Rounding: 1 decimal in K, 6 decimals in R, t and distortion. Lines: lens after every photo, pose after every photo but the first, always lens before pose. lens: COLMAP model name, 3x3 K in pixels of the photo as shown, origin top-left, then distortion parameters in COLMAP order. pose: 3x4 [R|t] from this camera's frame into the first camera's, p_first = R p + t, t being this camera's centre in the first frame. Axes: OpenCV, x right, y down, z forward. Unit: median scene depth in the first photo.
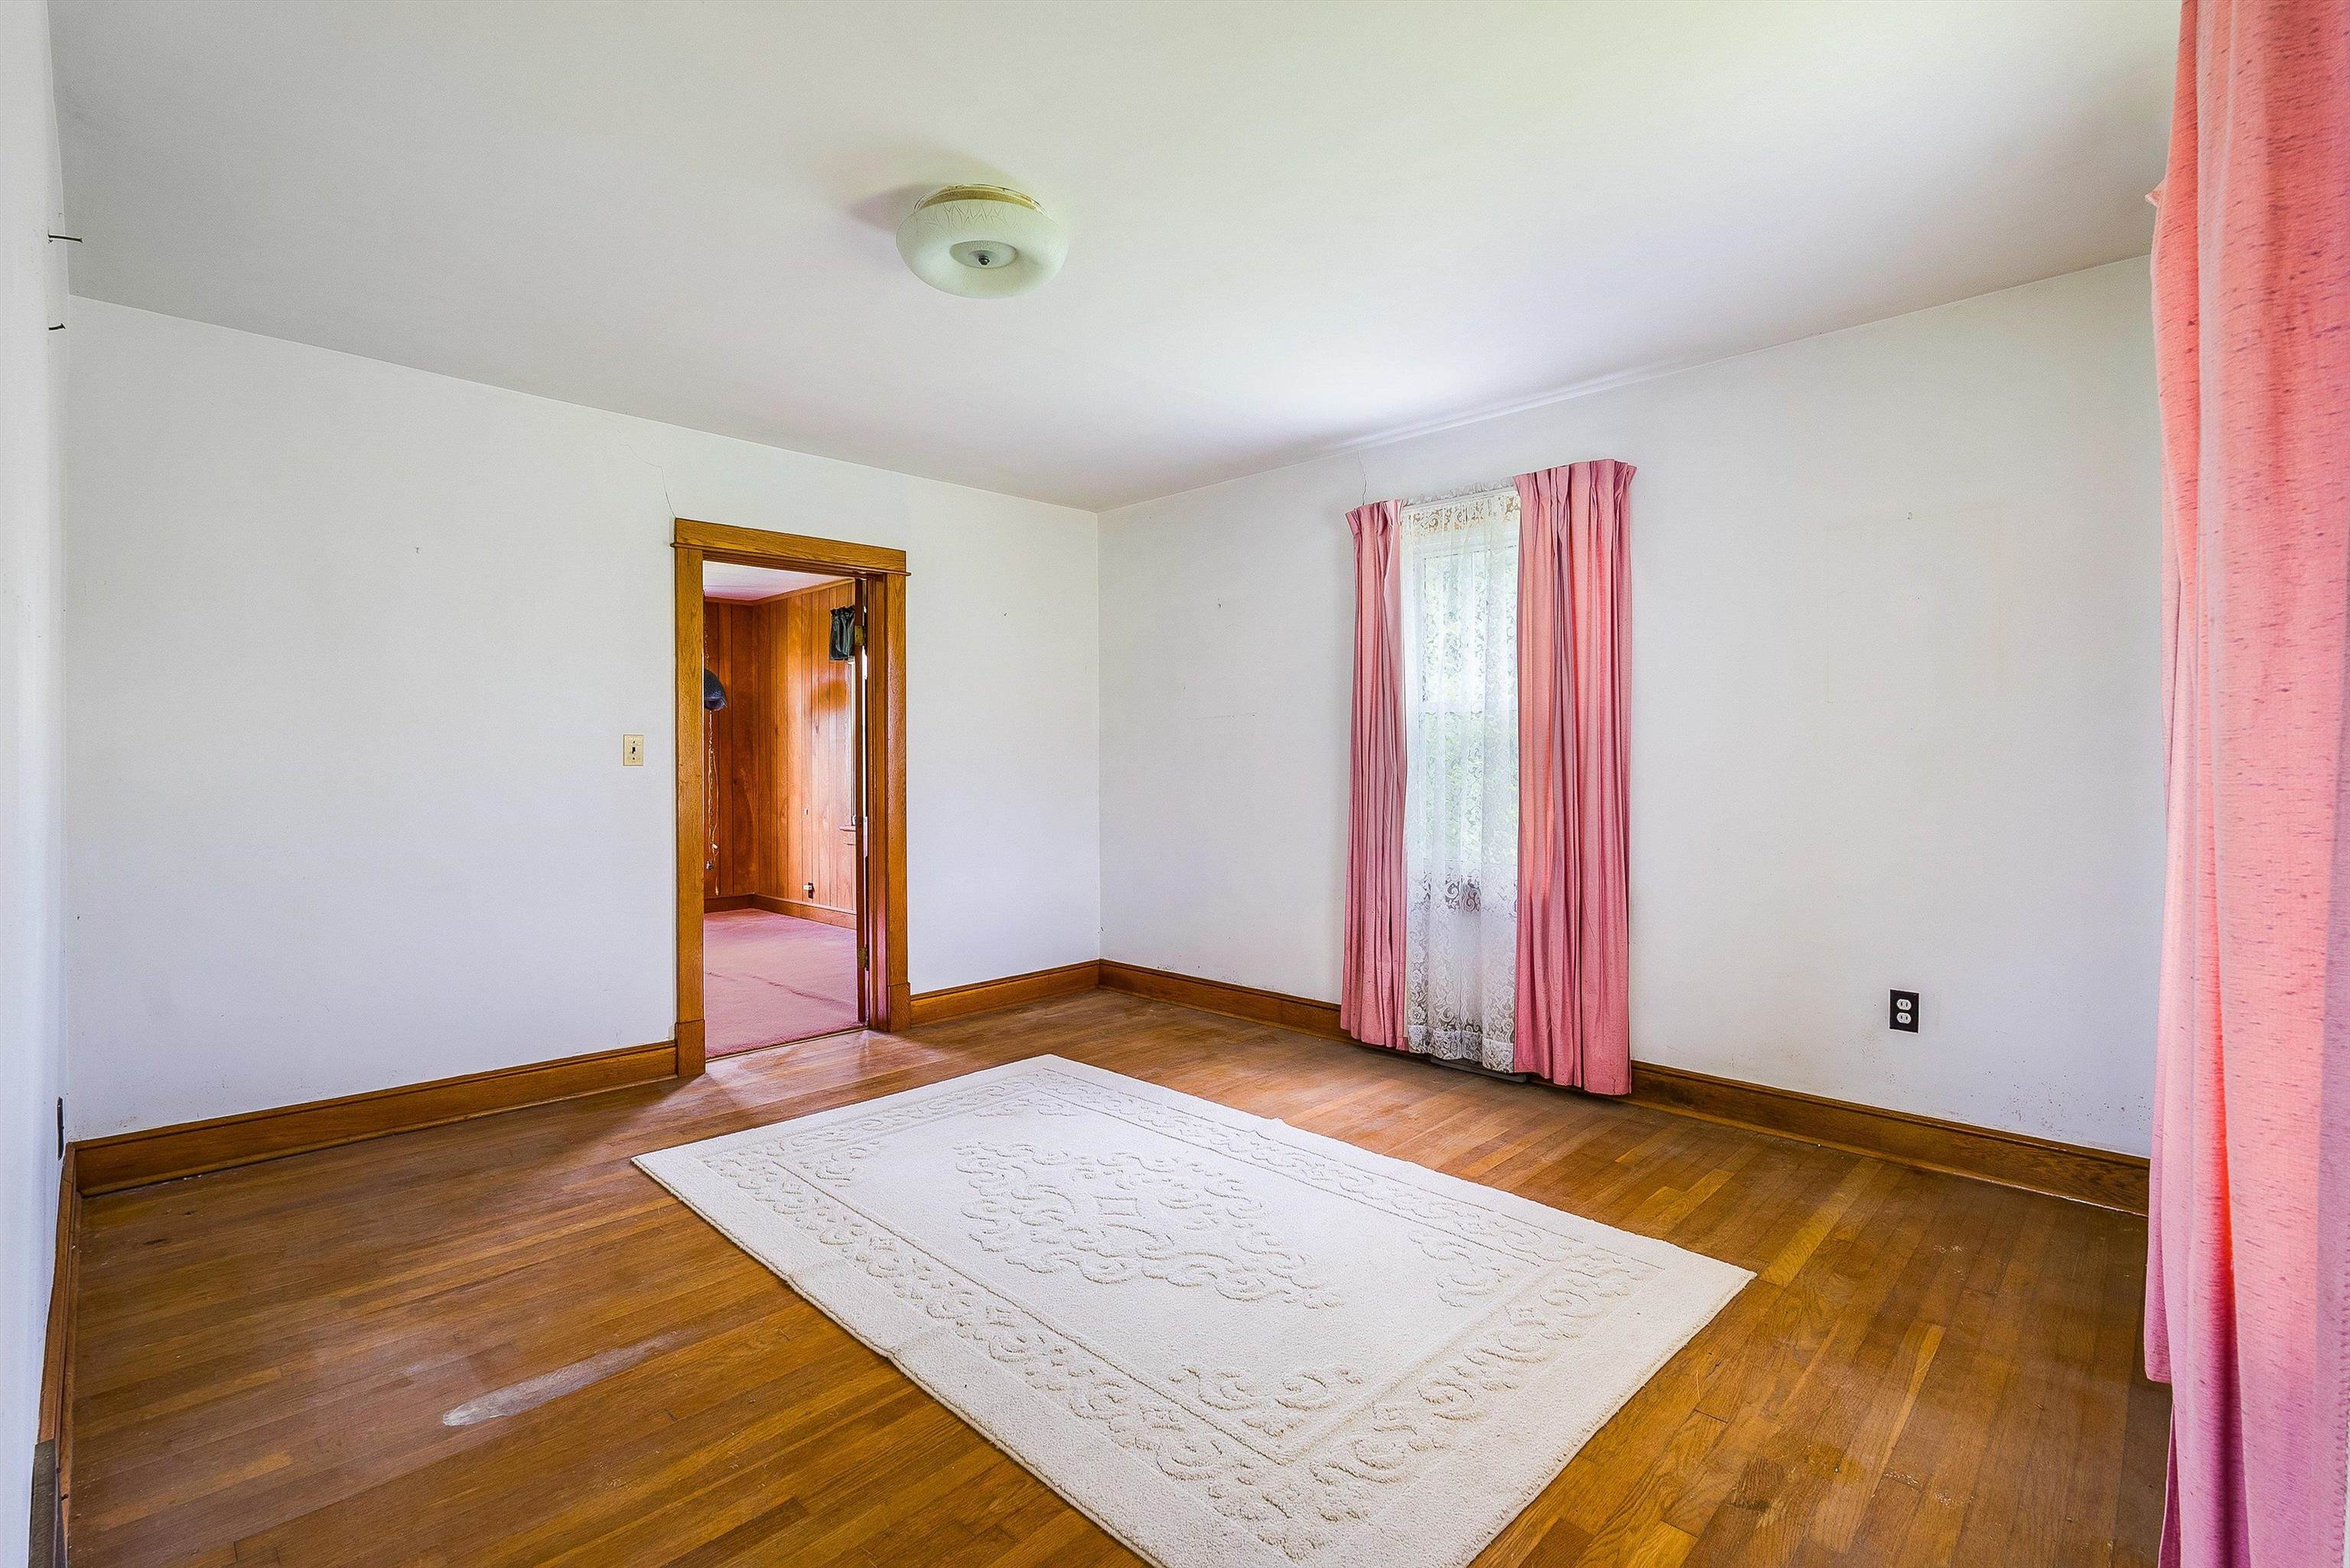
lens RADIAL K [[1066.8, 0, 1191.9], [0, 1066.8, 766.5], [0, 0, 1]] dist [-0.005847, -0.000412]
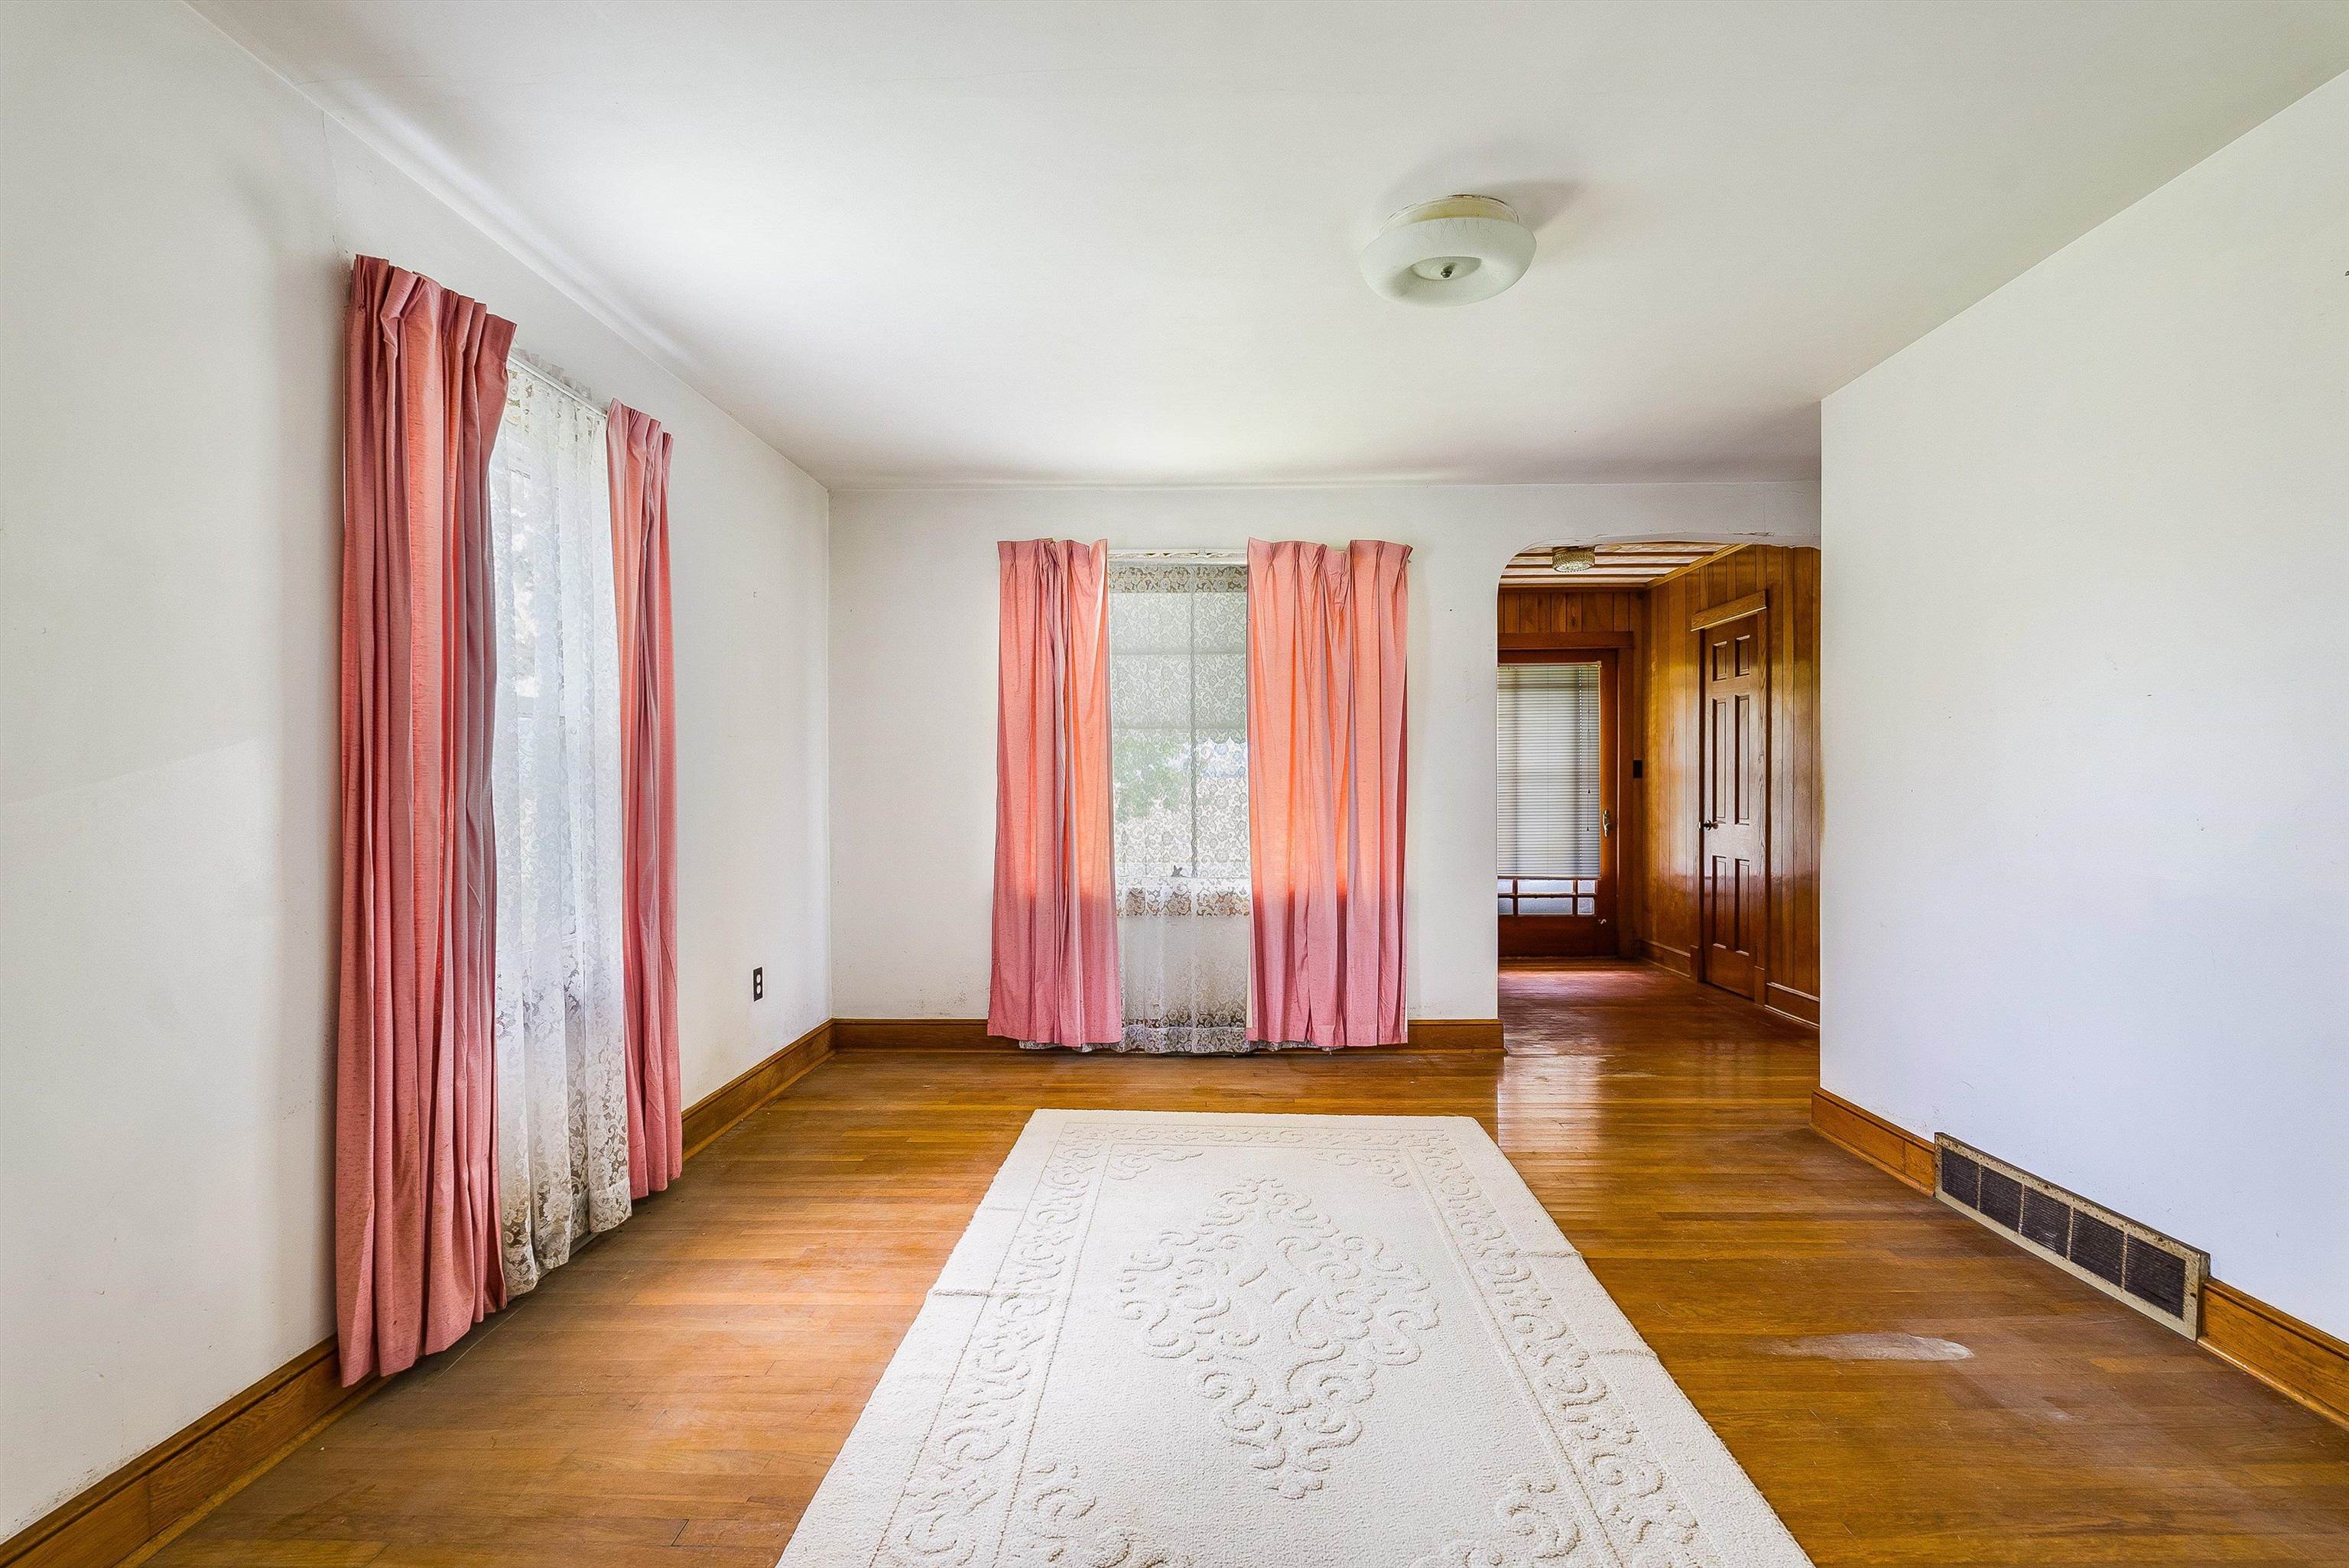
lens RADIAL K [[1066.3, 0, 1174.1], [0, 1066.3, 796.2], [0, 0, 1]] dist [-0.005847, -0.000412]
pose [[-0.671642, -0.004297, 0.740864, -0.763721], [0.014207, 0.999725, 0.018678, -0.011847], [-0.740740, 0.023071, -0.671396, 1.873534]]
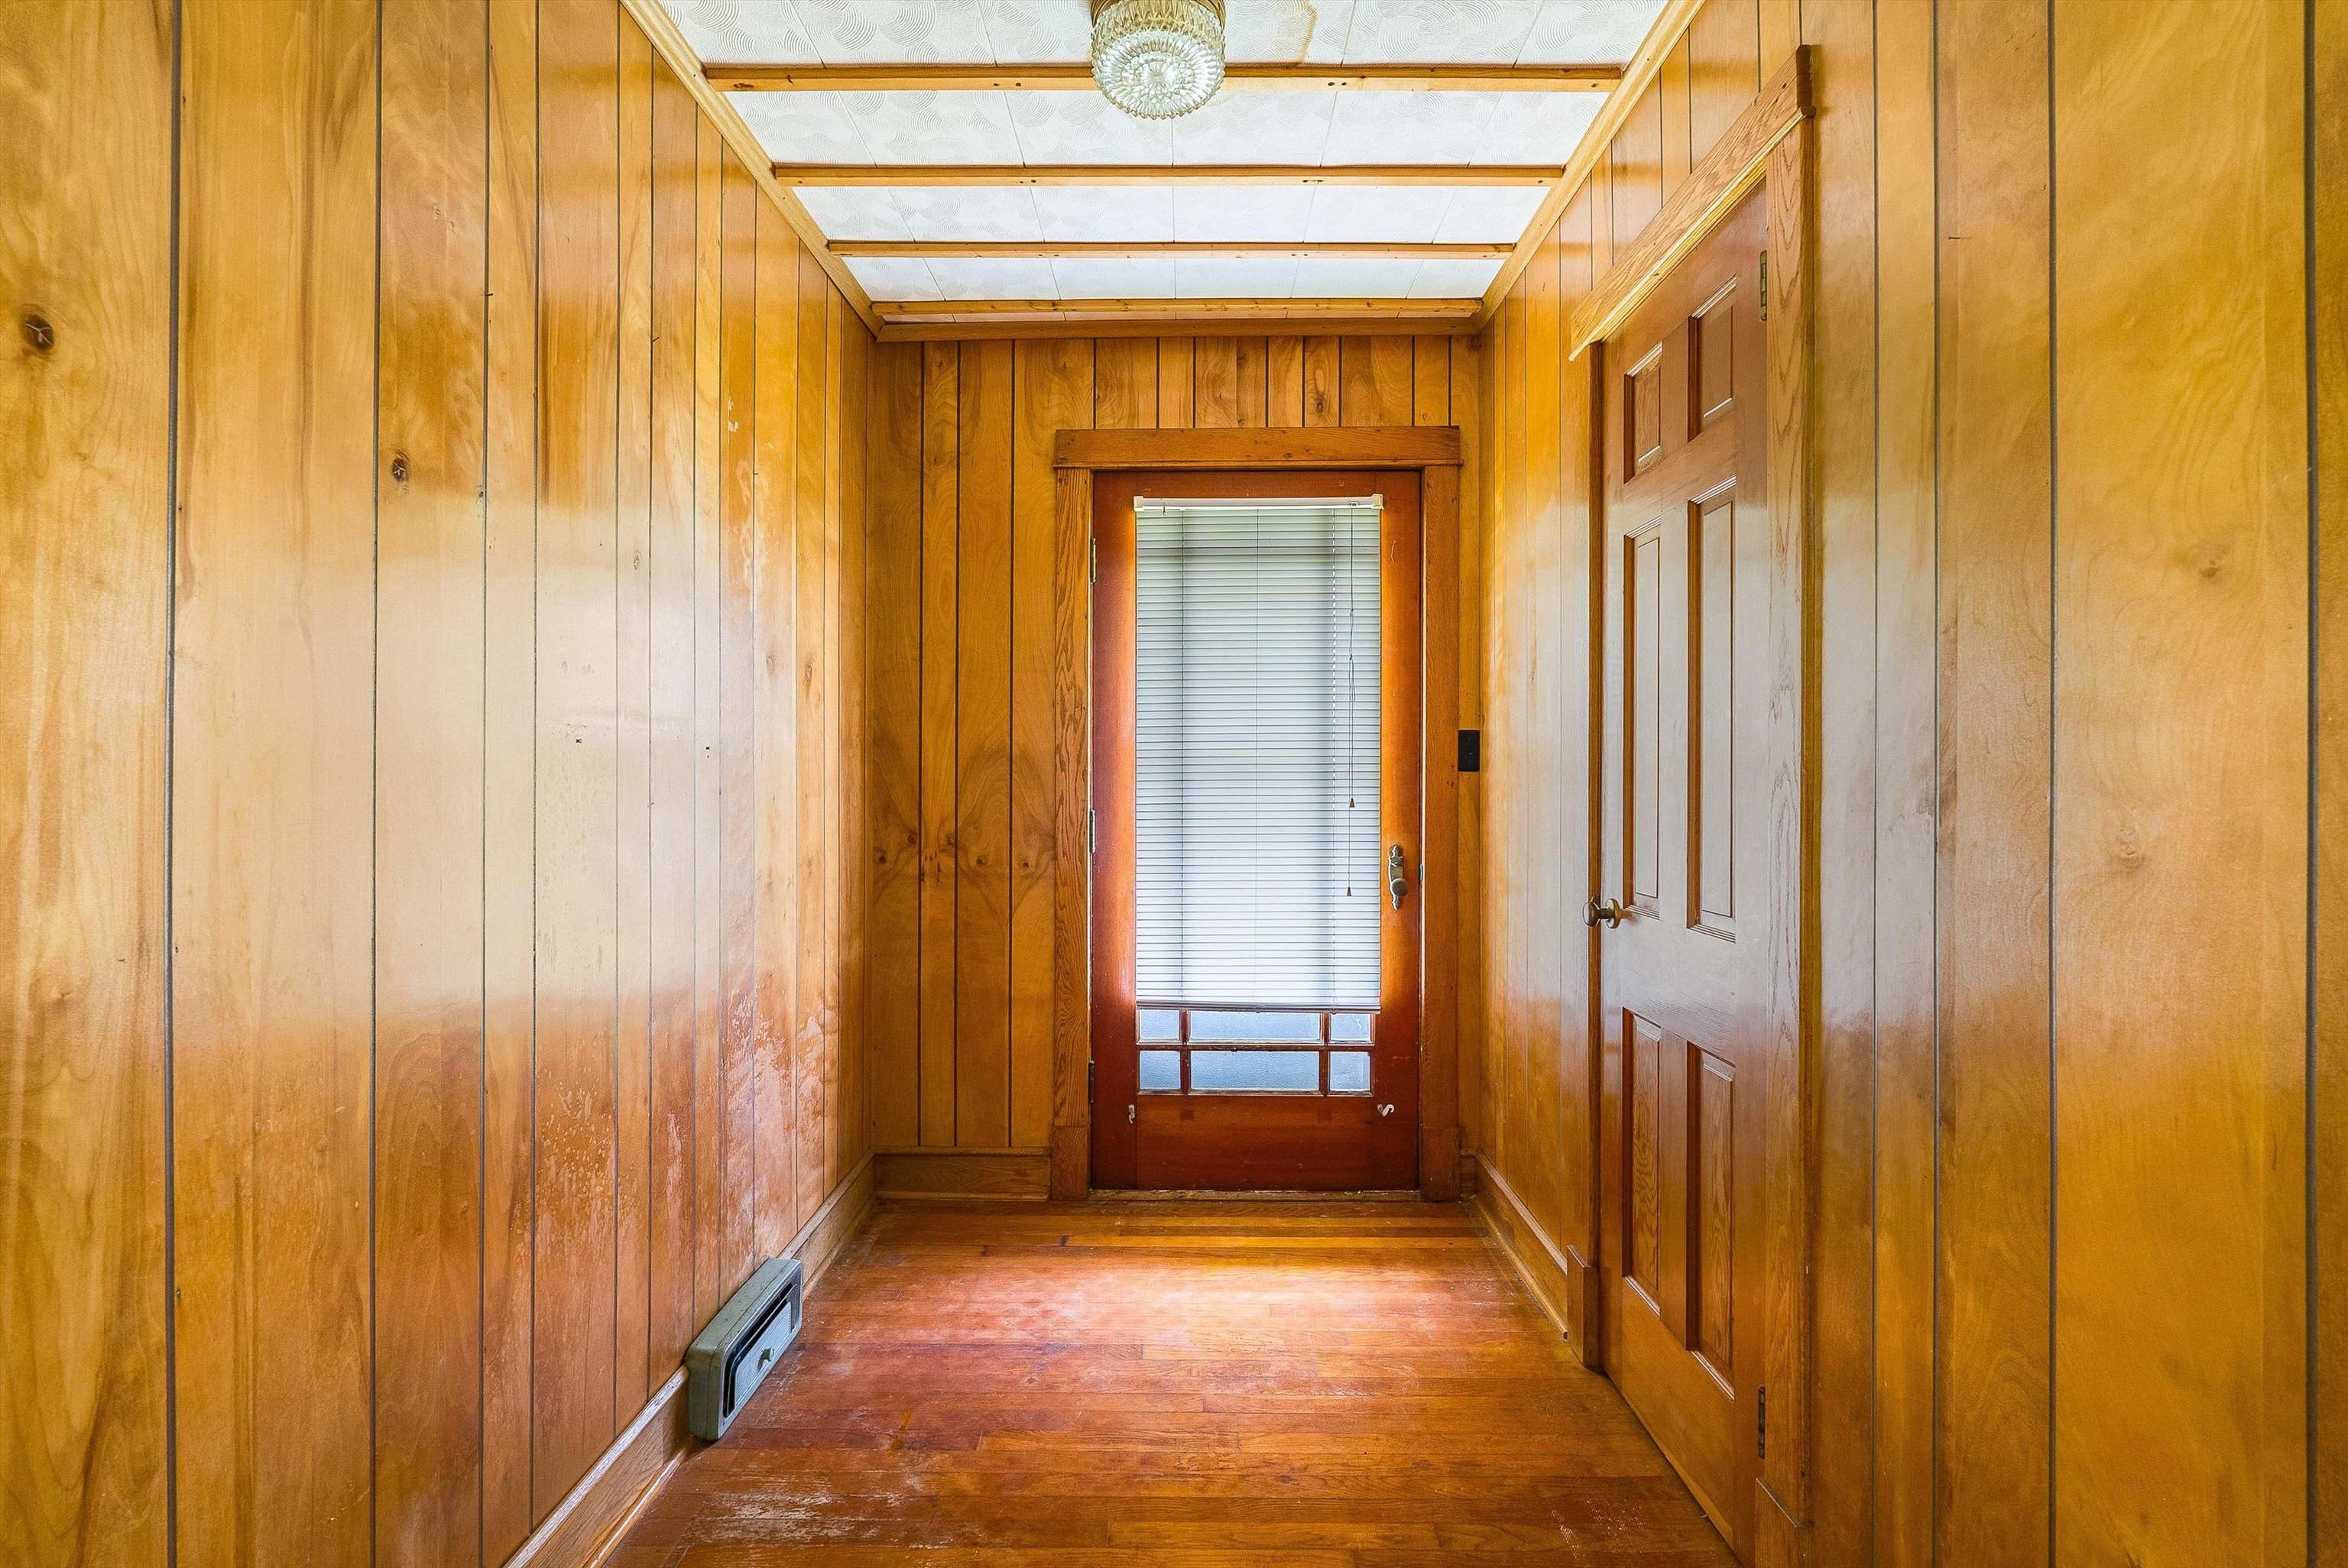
lens RADIAL K [[1065.8, 0, 1183.0], [0, 1065.8, 775.4], [0, 0, 1]] dist [-0.005847, -0.000412]
pose [[-0.690768, -0.001704, 0.723074, -0.583078], [0.006744, 0.999939, 0.008799, -0.008270], [-0.723045, 0.010954, -0.690714, 1.366883]]
